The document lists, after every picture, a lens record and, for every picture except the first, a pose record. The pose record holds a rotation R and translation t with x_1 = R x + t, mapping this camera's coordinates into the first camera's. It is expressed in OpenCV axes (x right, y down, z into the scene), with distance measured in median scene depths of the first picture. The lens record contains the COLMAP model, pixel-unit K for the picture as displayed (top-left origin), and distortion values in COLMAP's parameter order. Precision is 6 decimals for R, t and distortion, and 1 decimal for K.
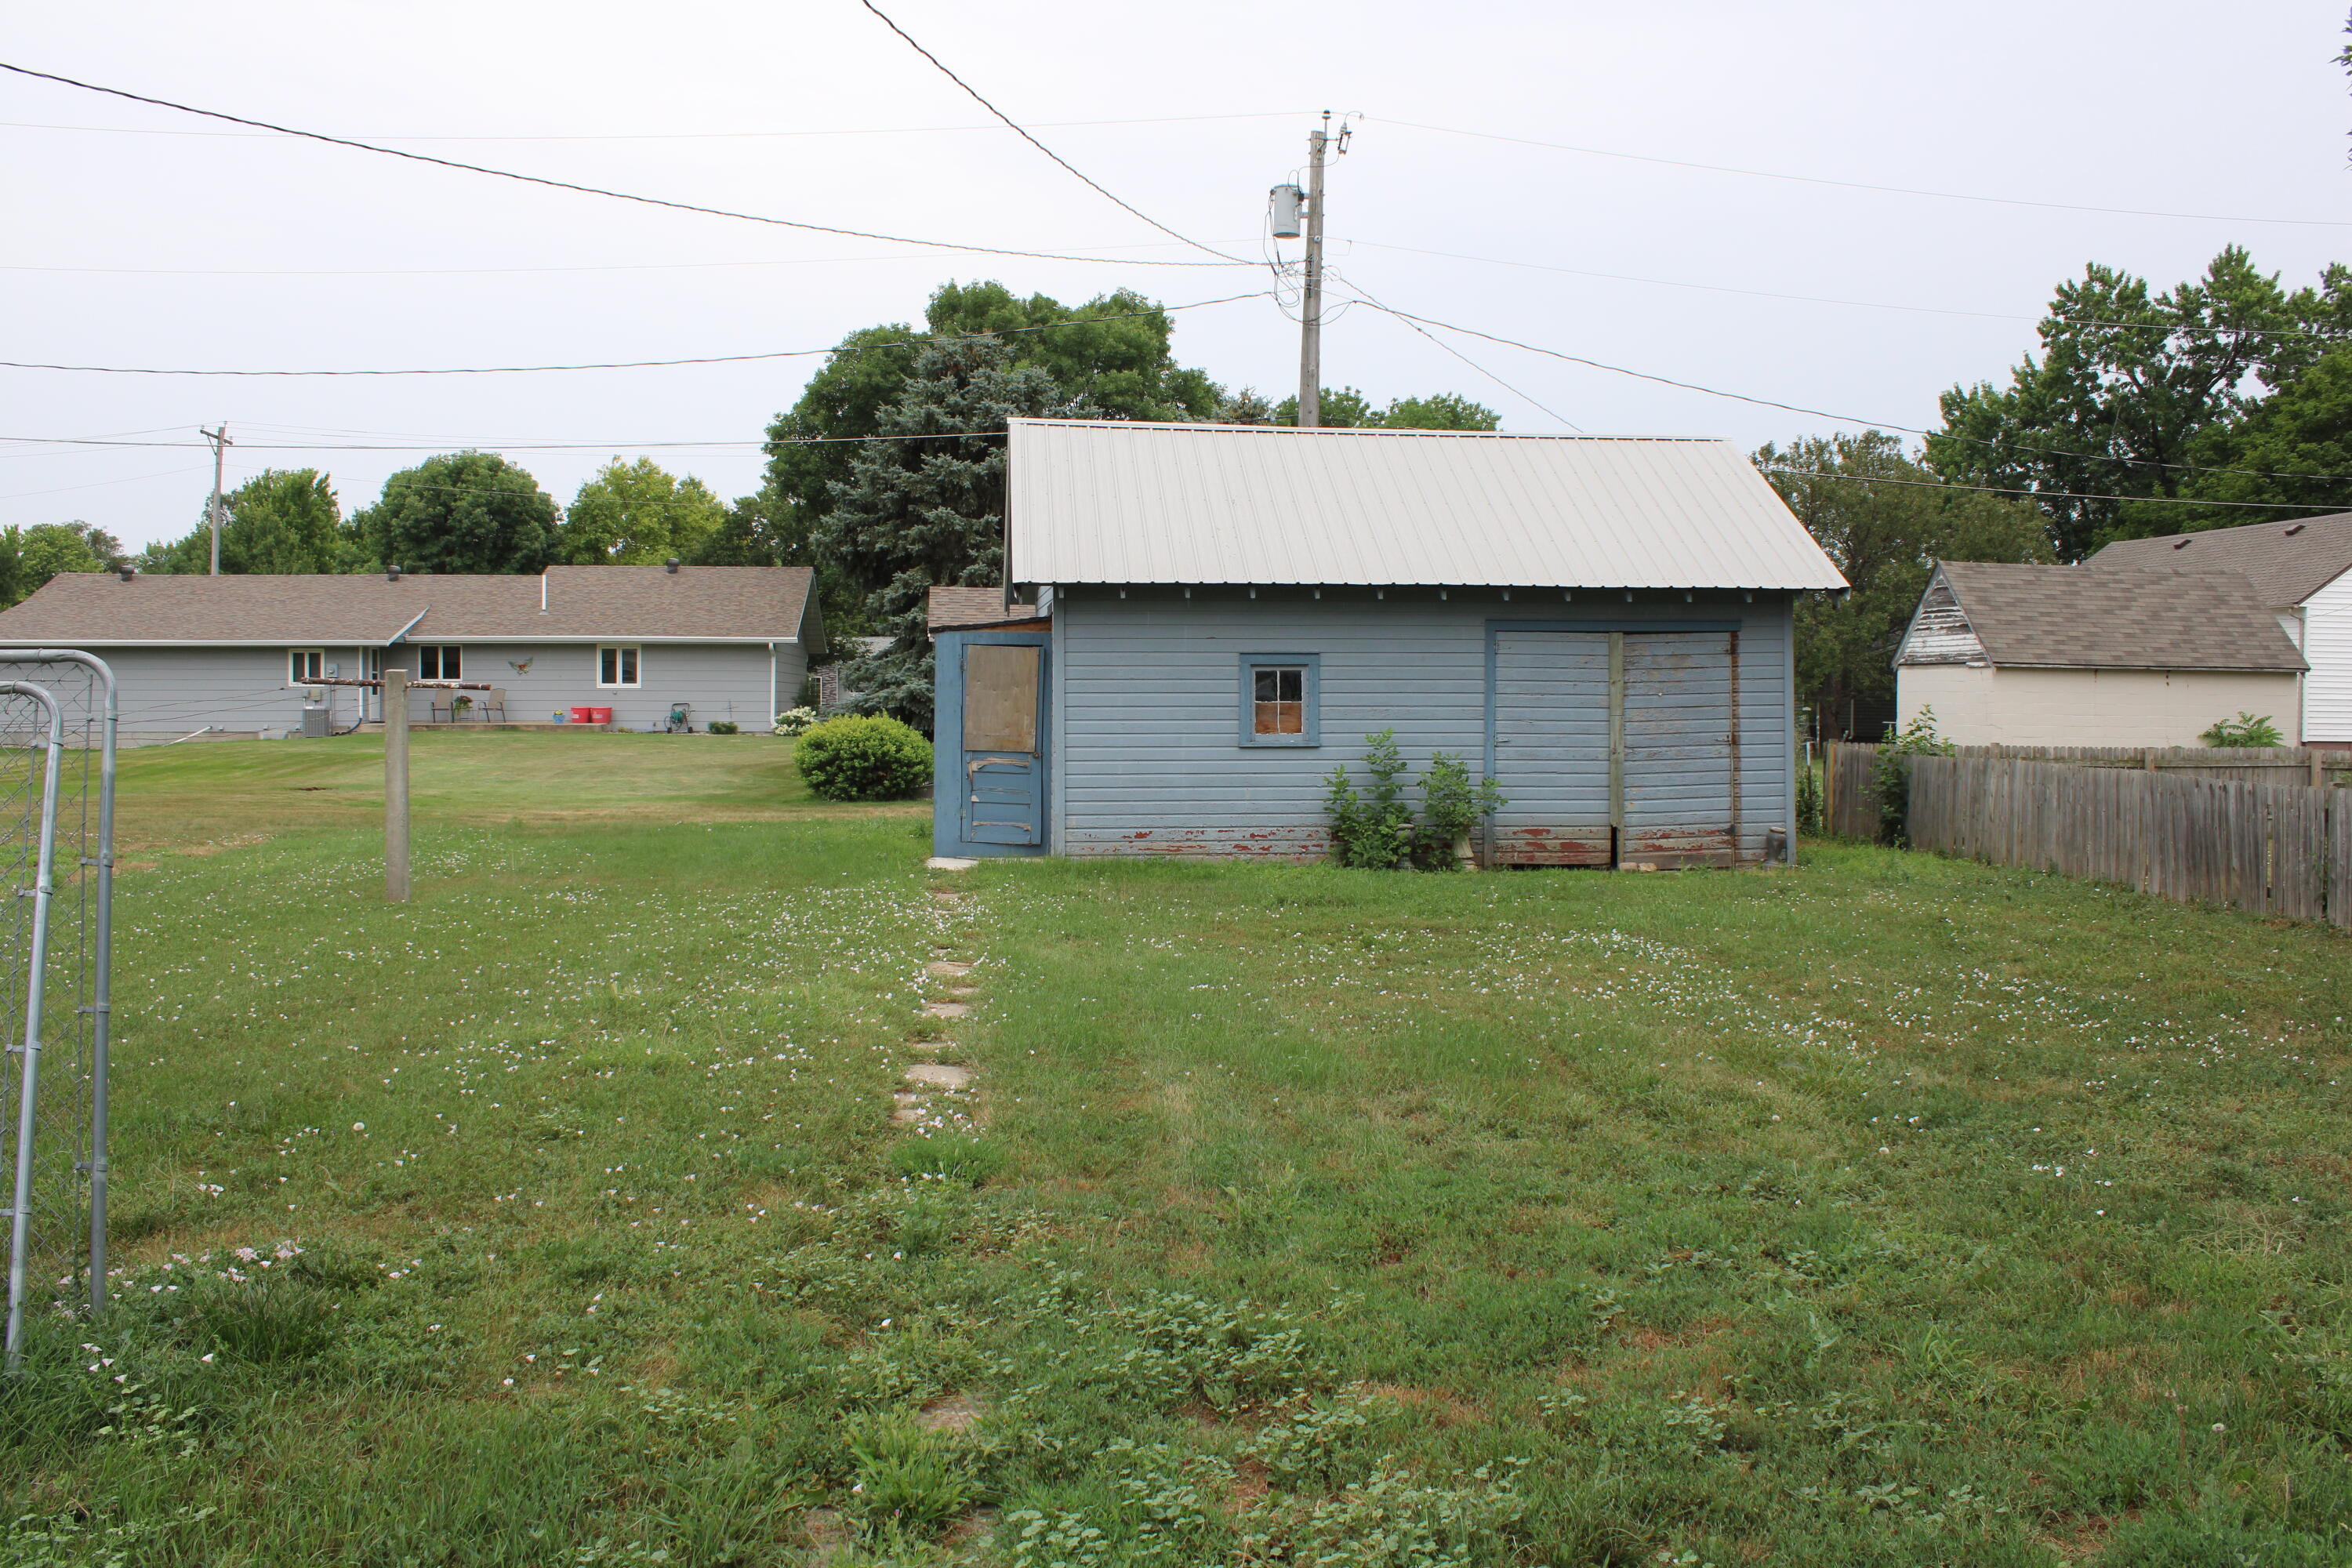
lens RADIAL K [[1952.1, 0, 1178.7], [0, 1952.1, 774.4], [0, 0, 1]] dist [-0.181334, 0.160549]
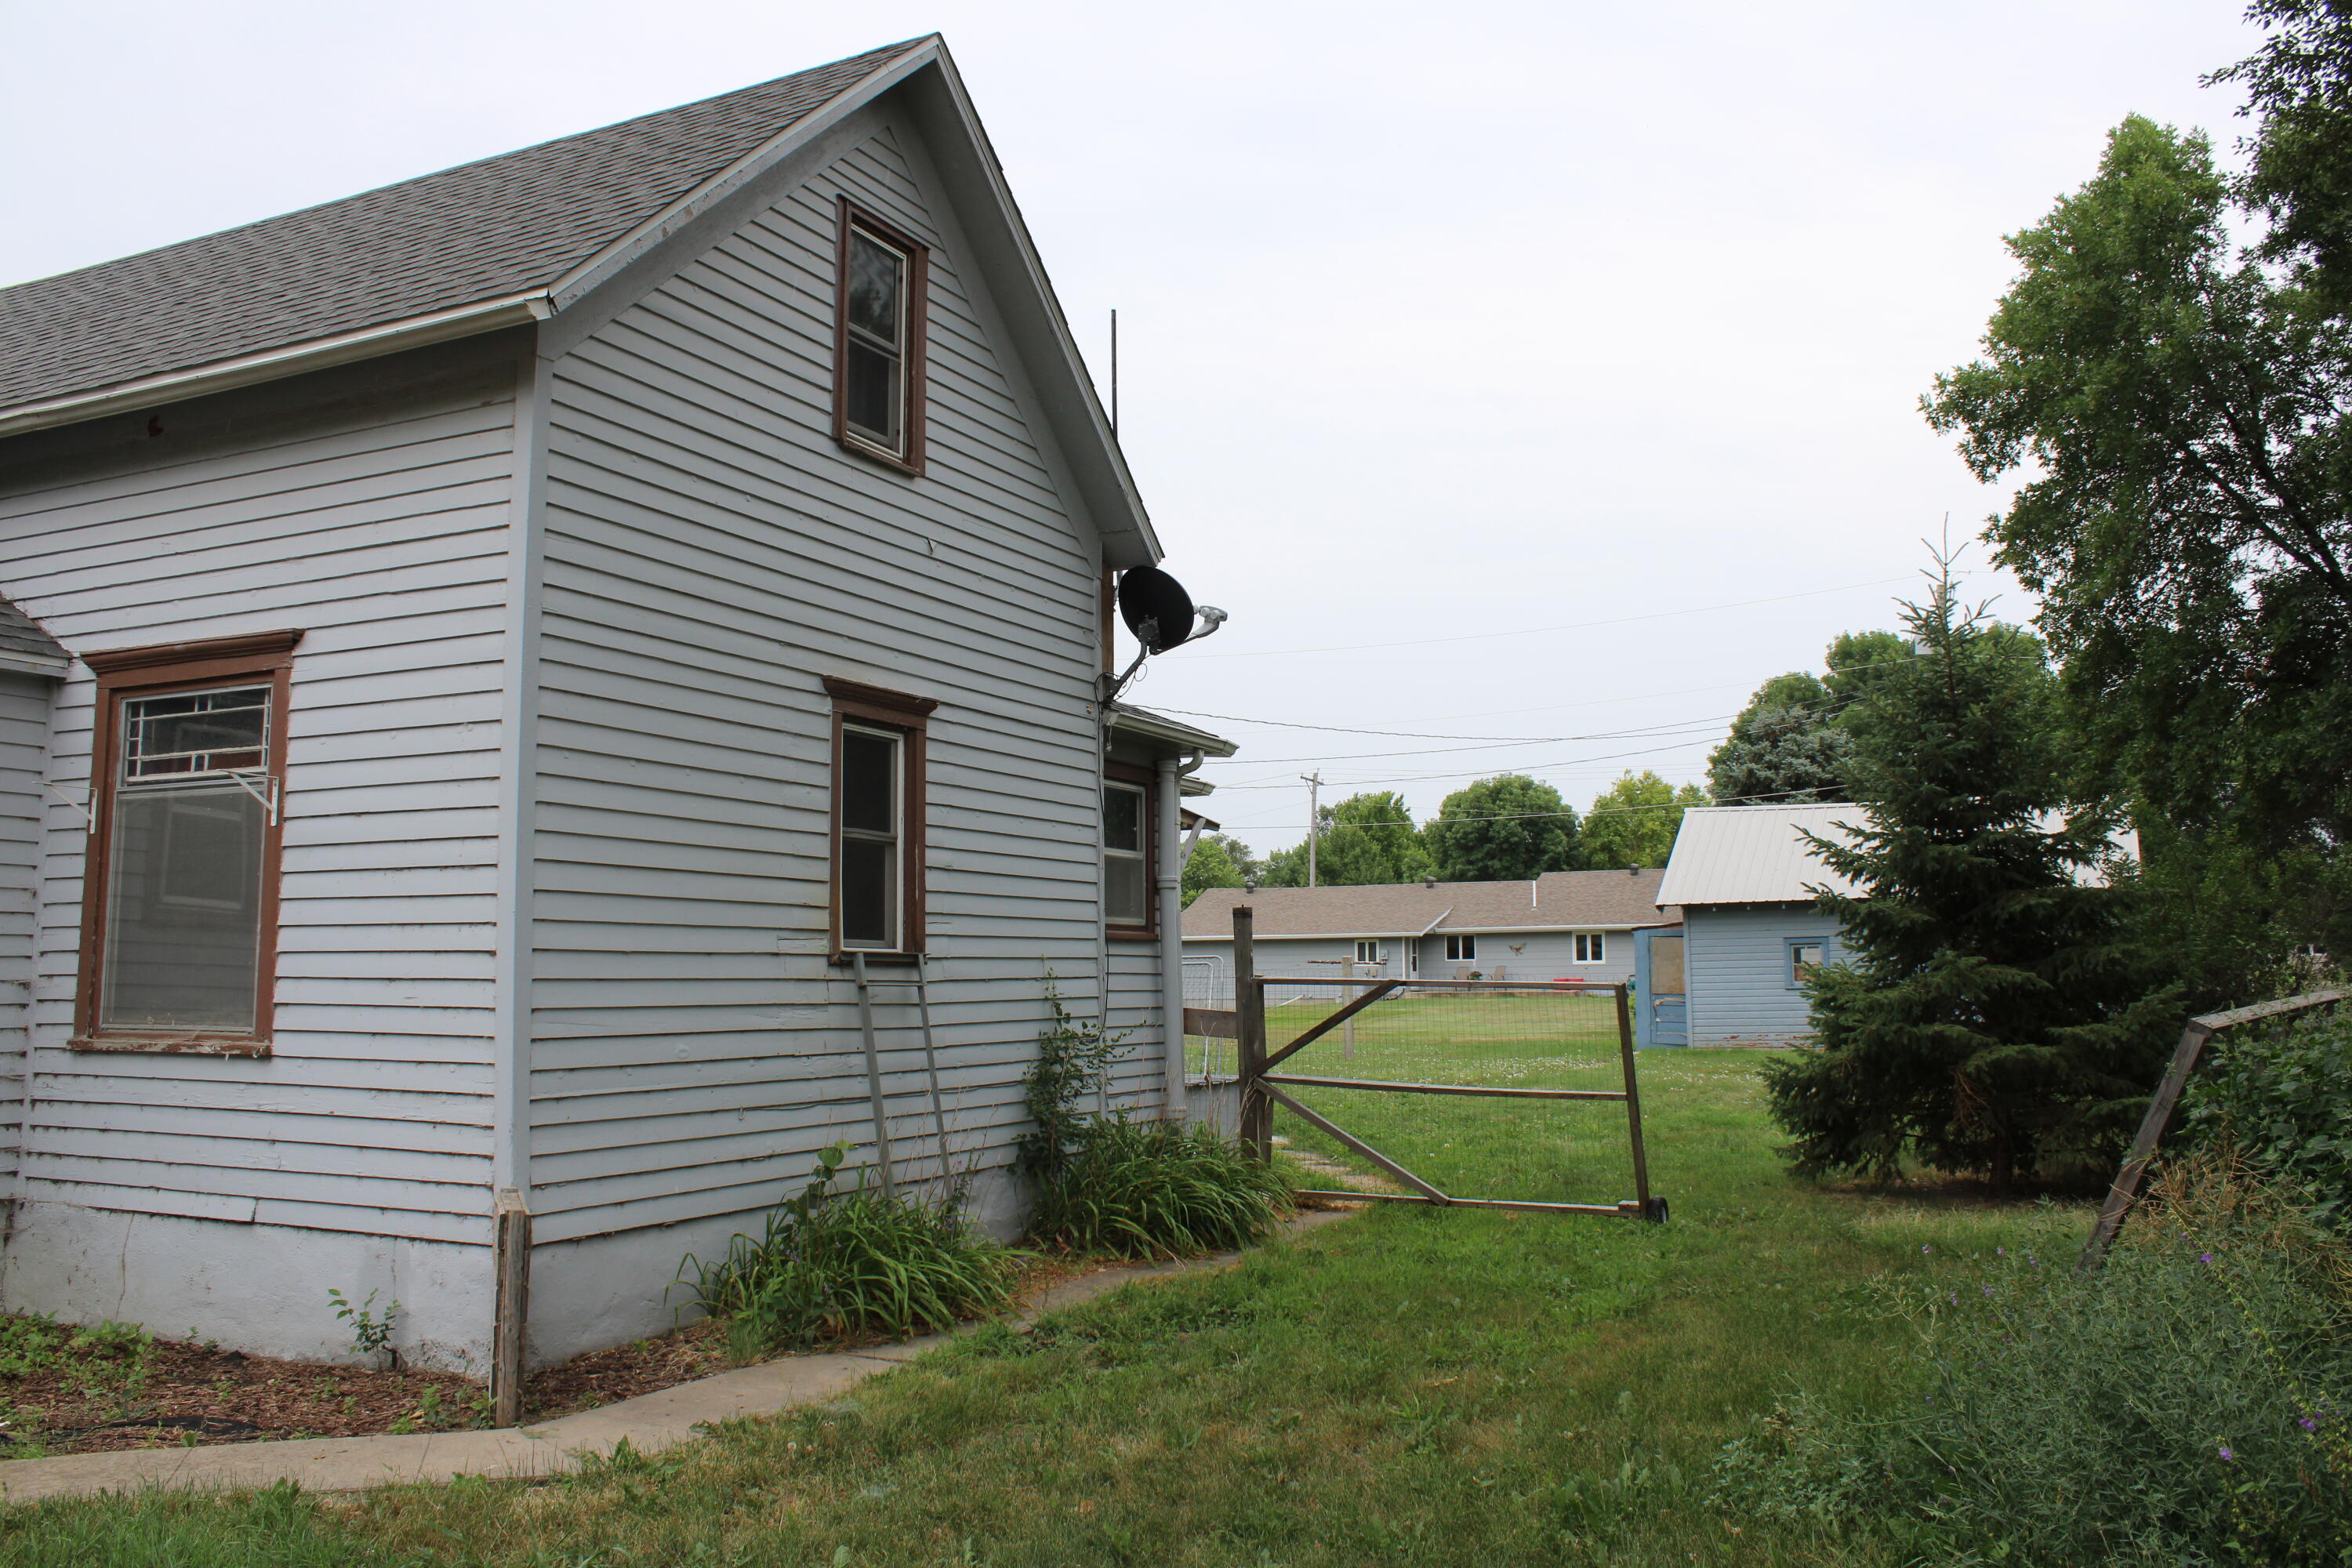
lens RADIAL K [[1952.1, 0, 1178.7], [0, 1952.1, 774.4], [0, 0, 1]] dist [-0.181334, 0.160549]
pose [[0.850963, -0.064930, -0.521196, 0.109691], [-0.010203, 0.990098, -0.140005, 0.009801], [0.525126, 0.124457, 0.841875, -0.186007]]
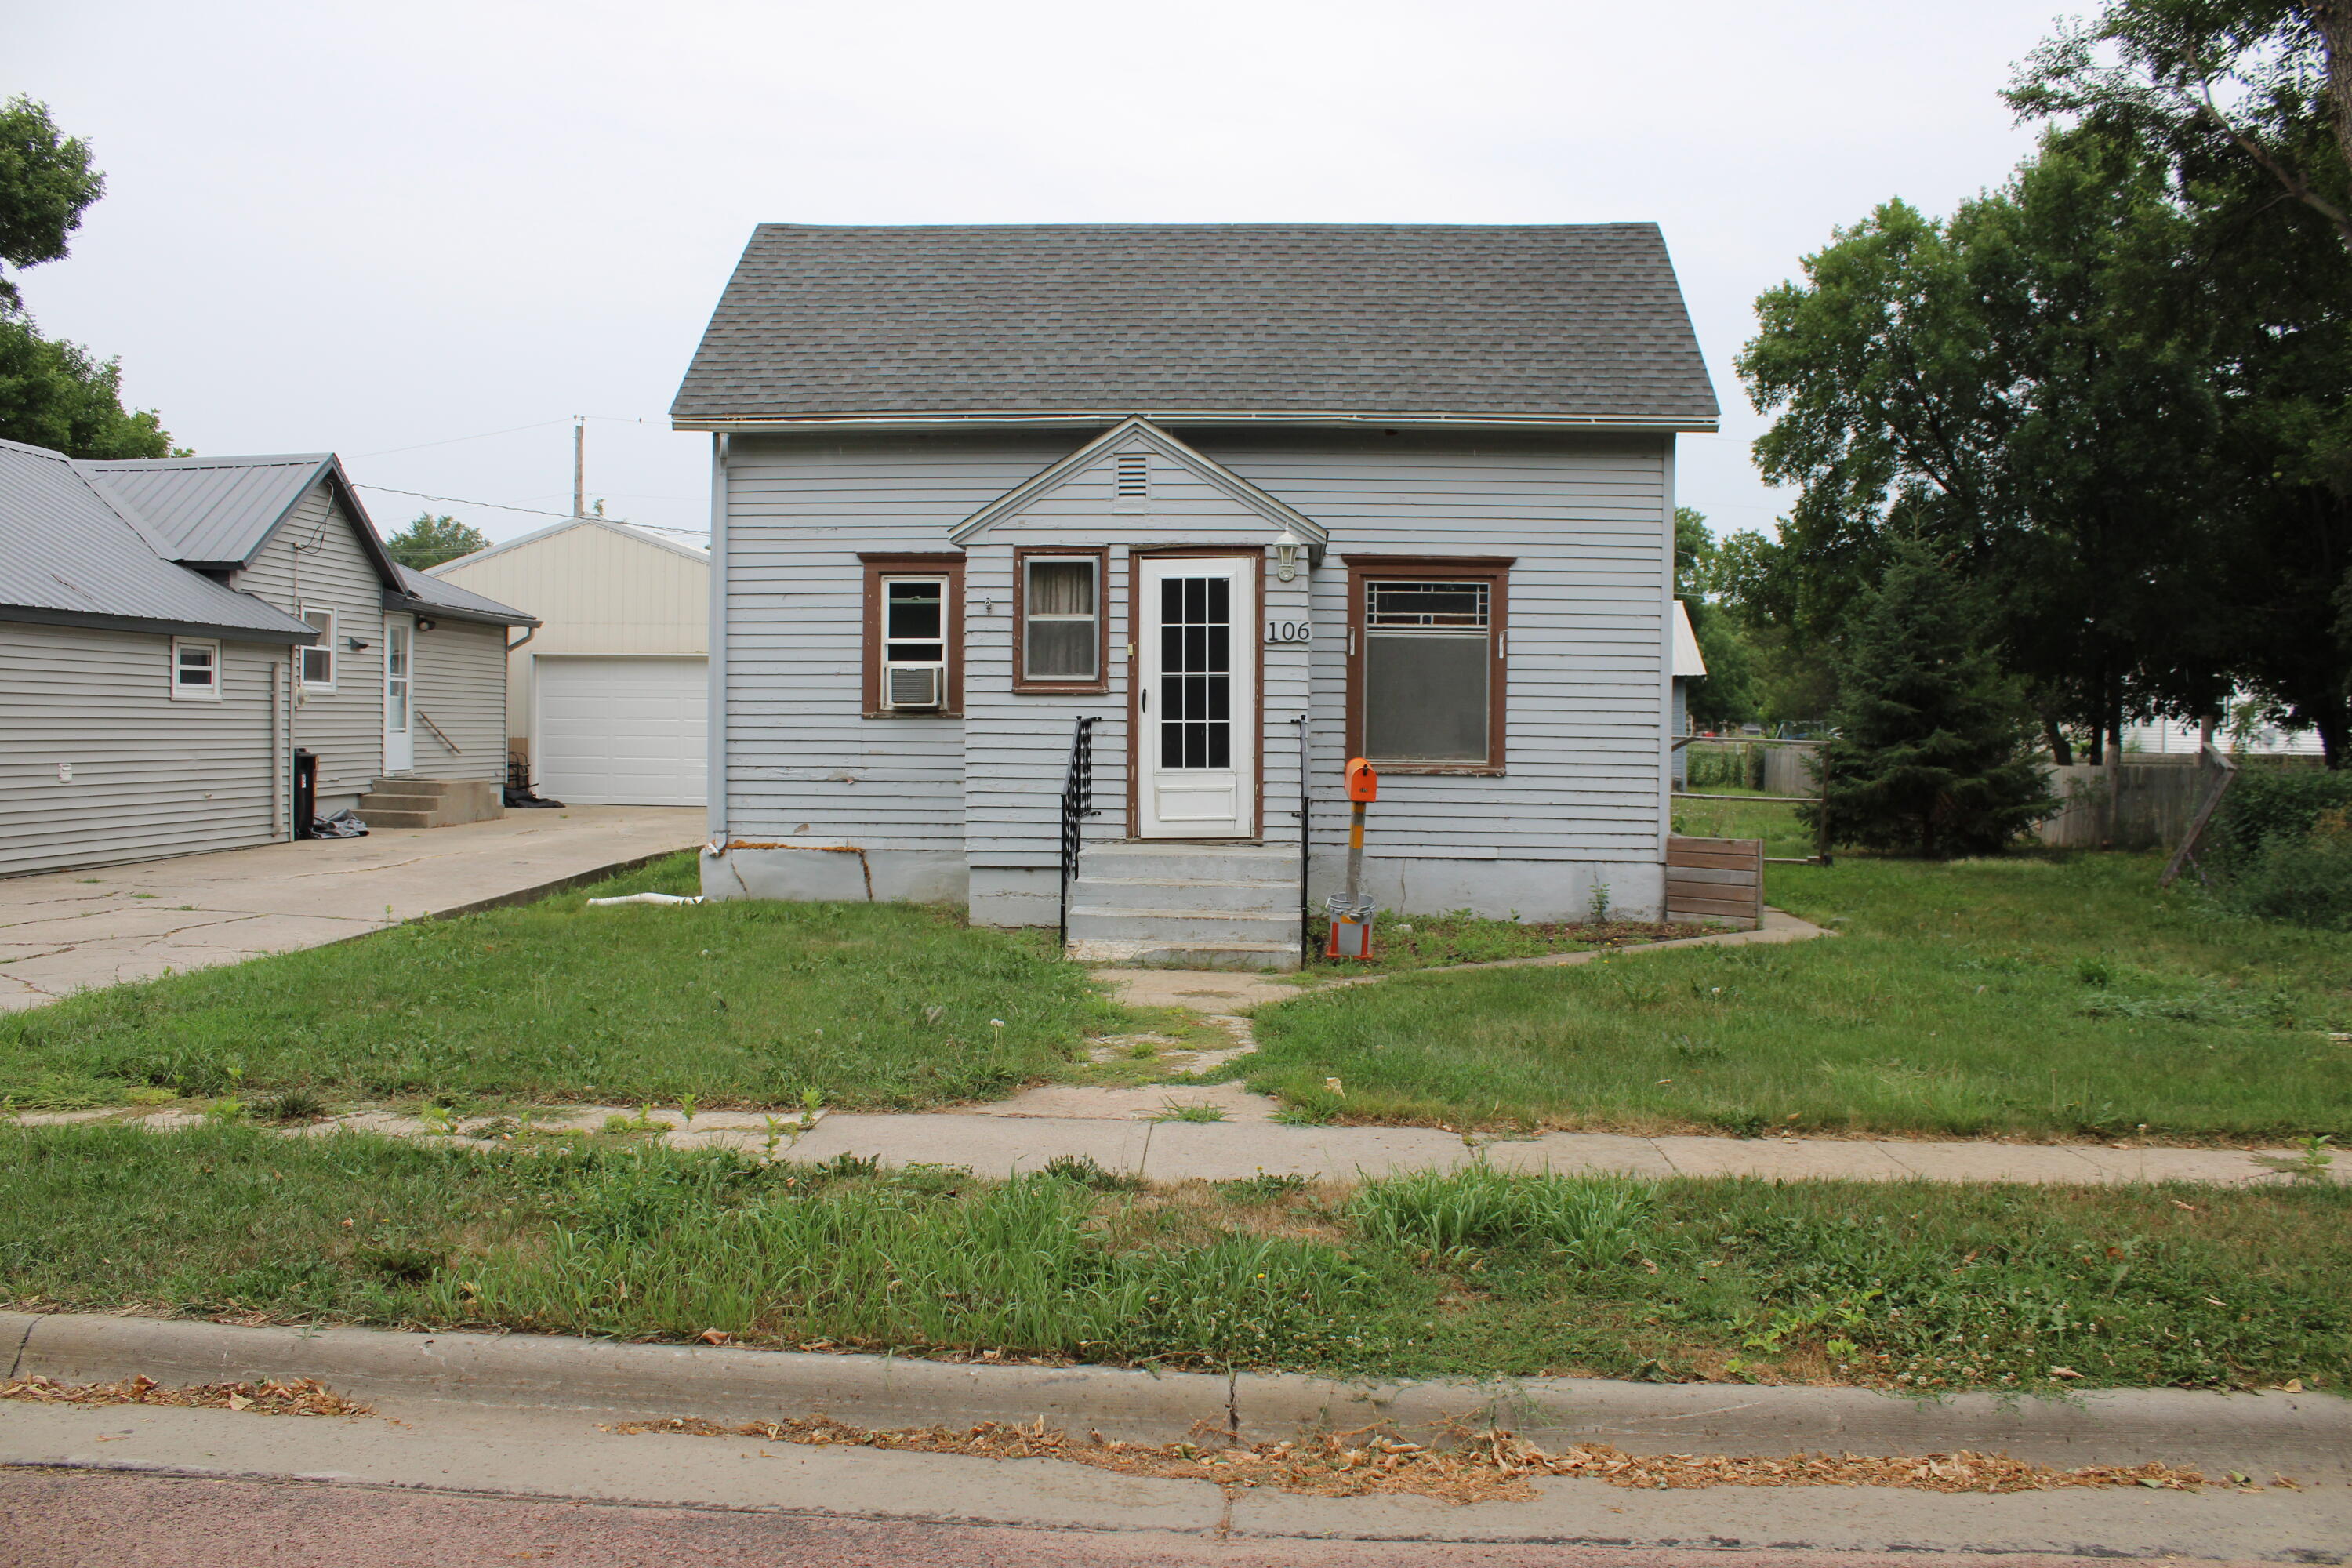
lens RADIAL K [[1952.1, 0, 1178.7], [0, 1952.1, 774.4], [0, 0, 1]] dist [-0.181334, 0.160549]
pose [[0.984783, 0.012382, -0.173347, -0.155169], [-0.014727, 0.999817, -0.012246, 0.021845], [0.173163, 0.014613, 0.984785, -0.603403]]
